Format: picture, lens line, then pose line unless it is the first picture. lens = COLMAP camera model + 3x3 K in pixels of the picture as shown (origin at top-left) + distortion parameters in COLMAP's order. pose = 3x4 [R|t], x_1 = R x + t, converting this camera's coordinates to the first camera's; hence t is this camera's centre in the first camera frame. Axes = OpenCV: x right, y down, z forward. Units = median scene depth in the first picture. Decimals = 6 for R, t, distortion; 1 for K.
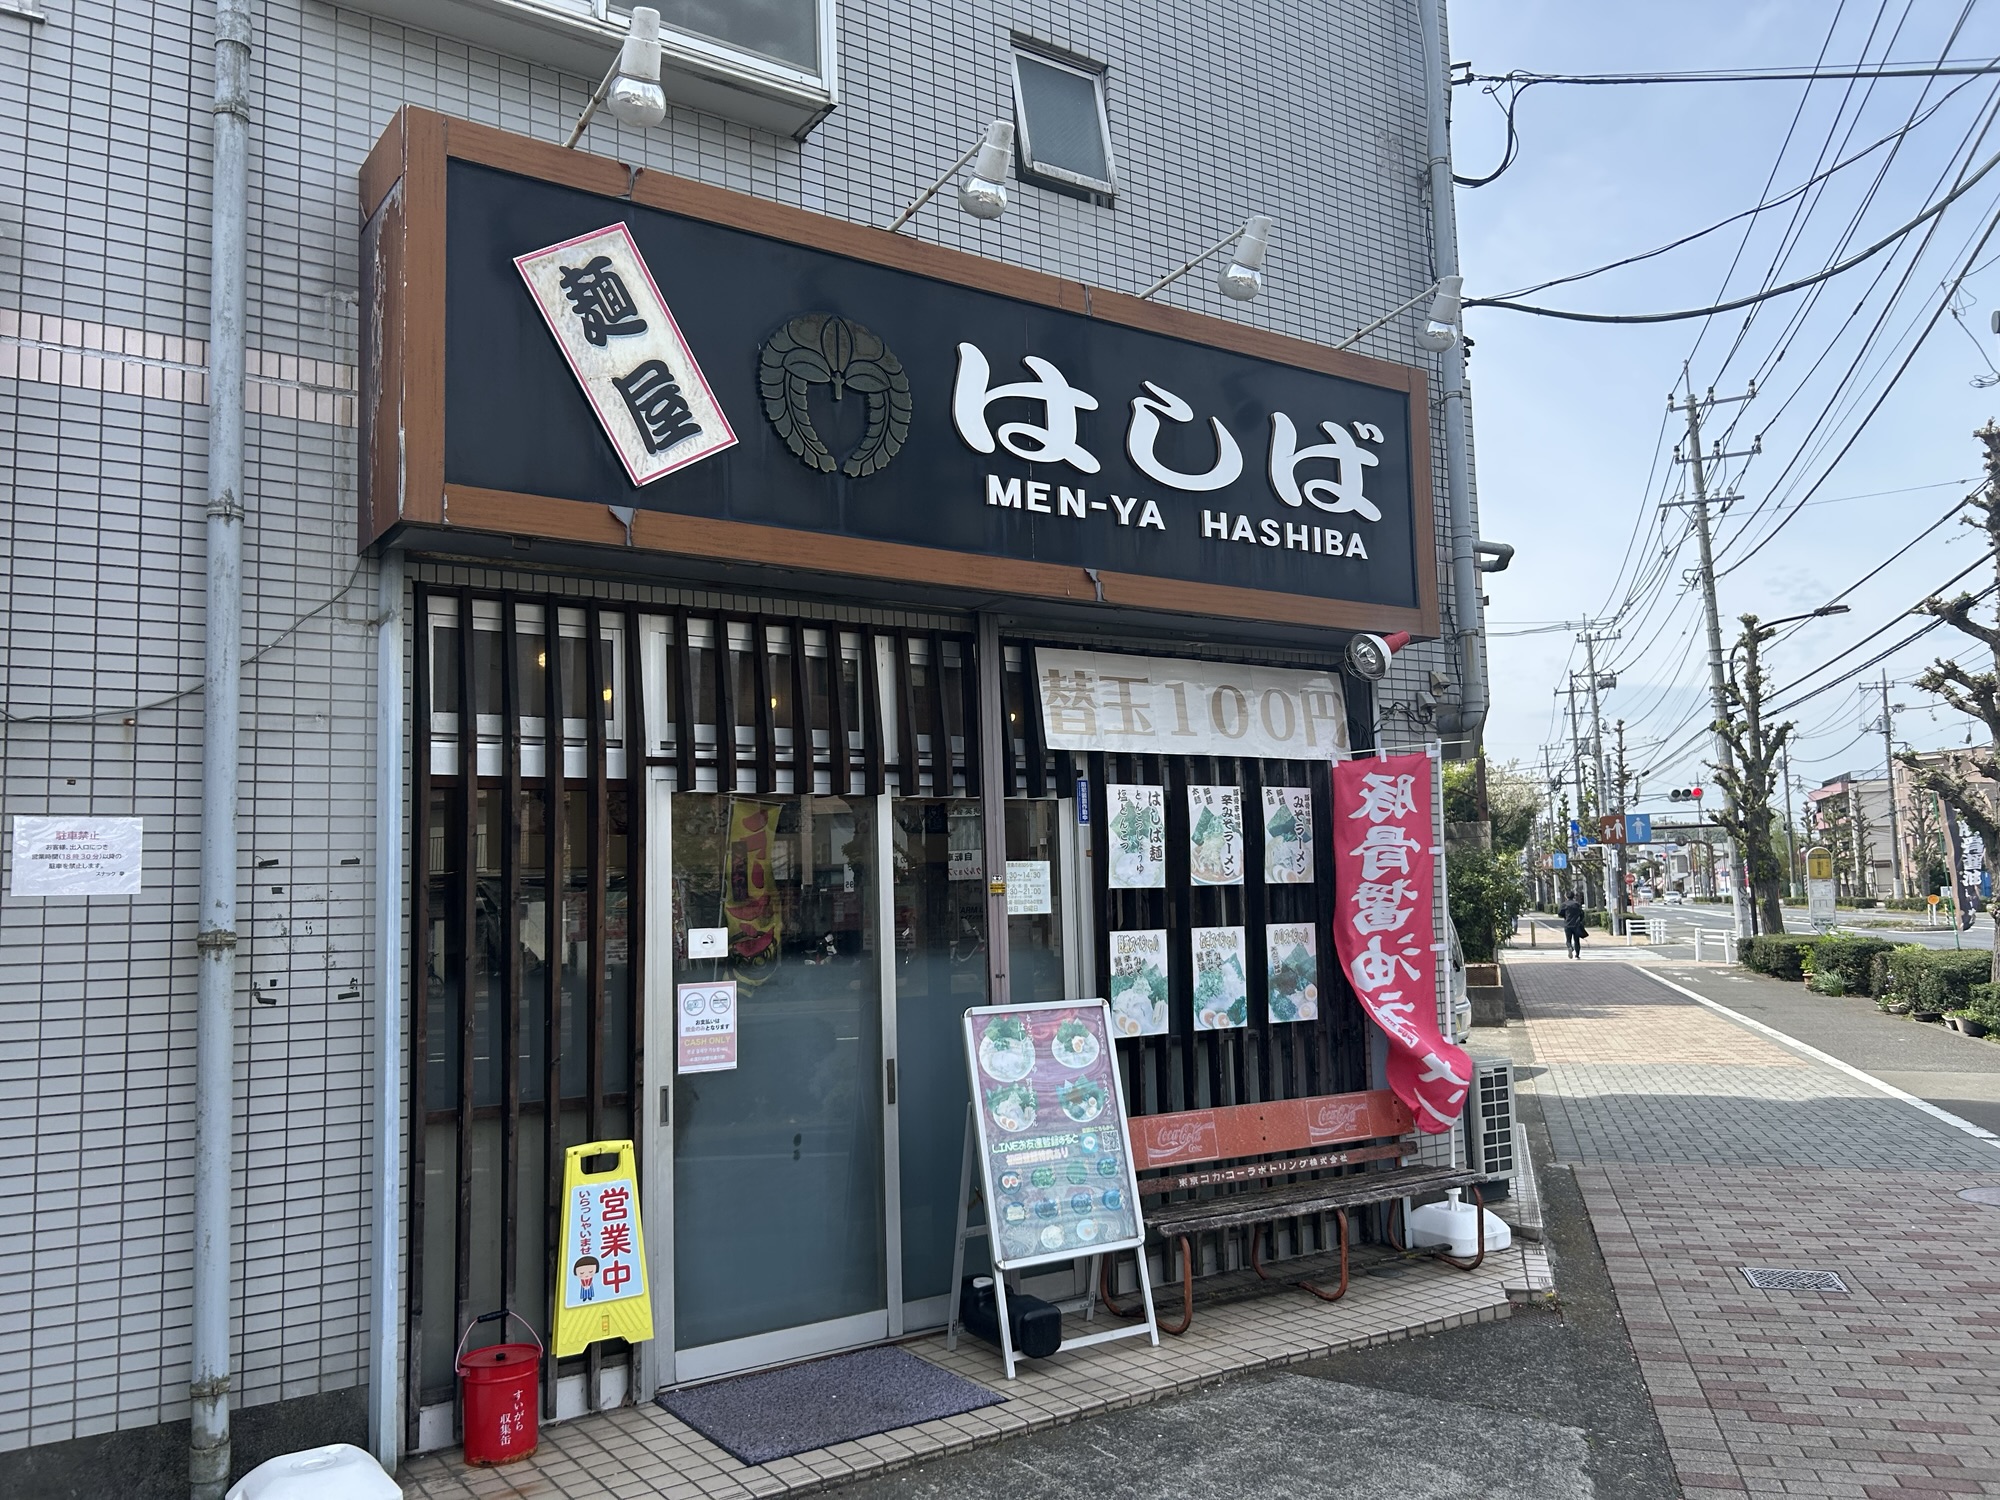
lens RADIAL K [[1619.9, 0, 1011.9], [0, 1619.9, 767.7], [0, 0, 1]] dist [0.032744, -0.067519]
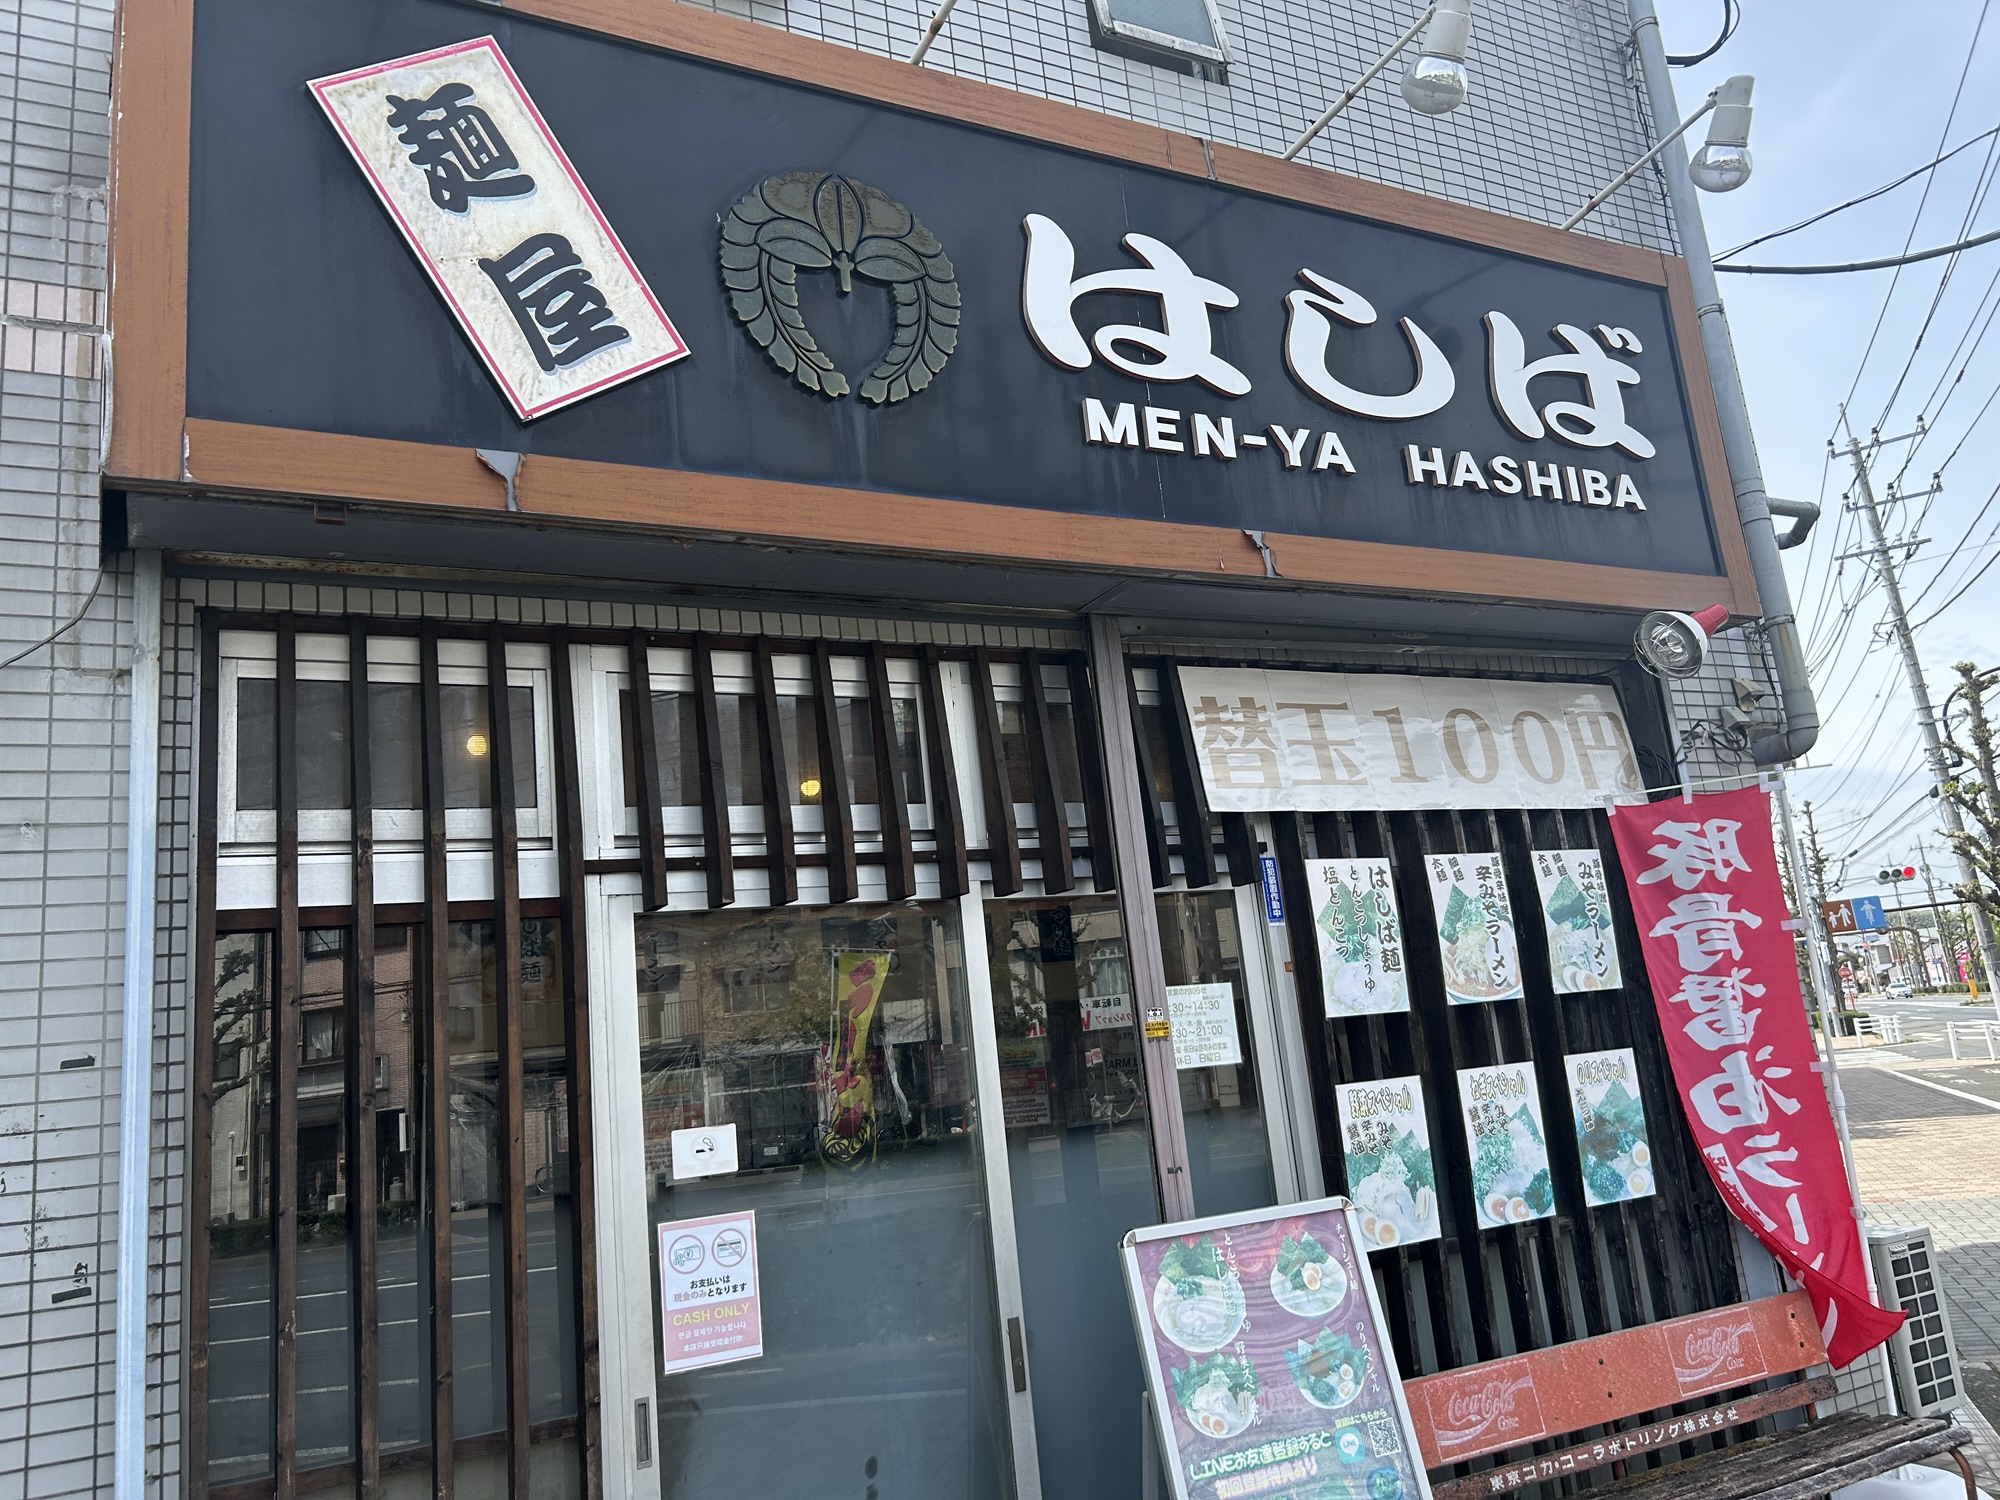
lens RADIAL K [[1619.9, 0, 997.4], [0, 1619.9, 710.5], [0, 0, 1]] dist [0.032744, -0.067519]
pose [[0.992161, -0.091764, -0.084826, -0.005476], [0.080308, 0.988282, -0.129803, 0.027460], [0.095743, 0.121973, 0.987905, 0.337186]]
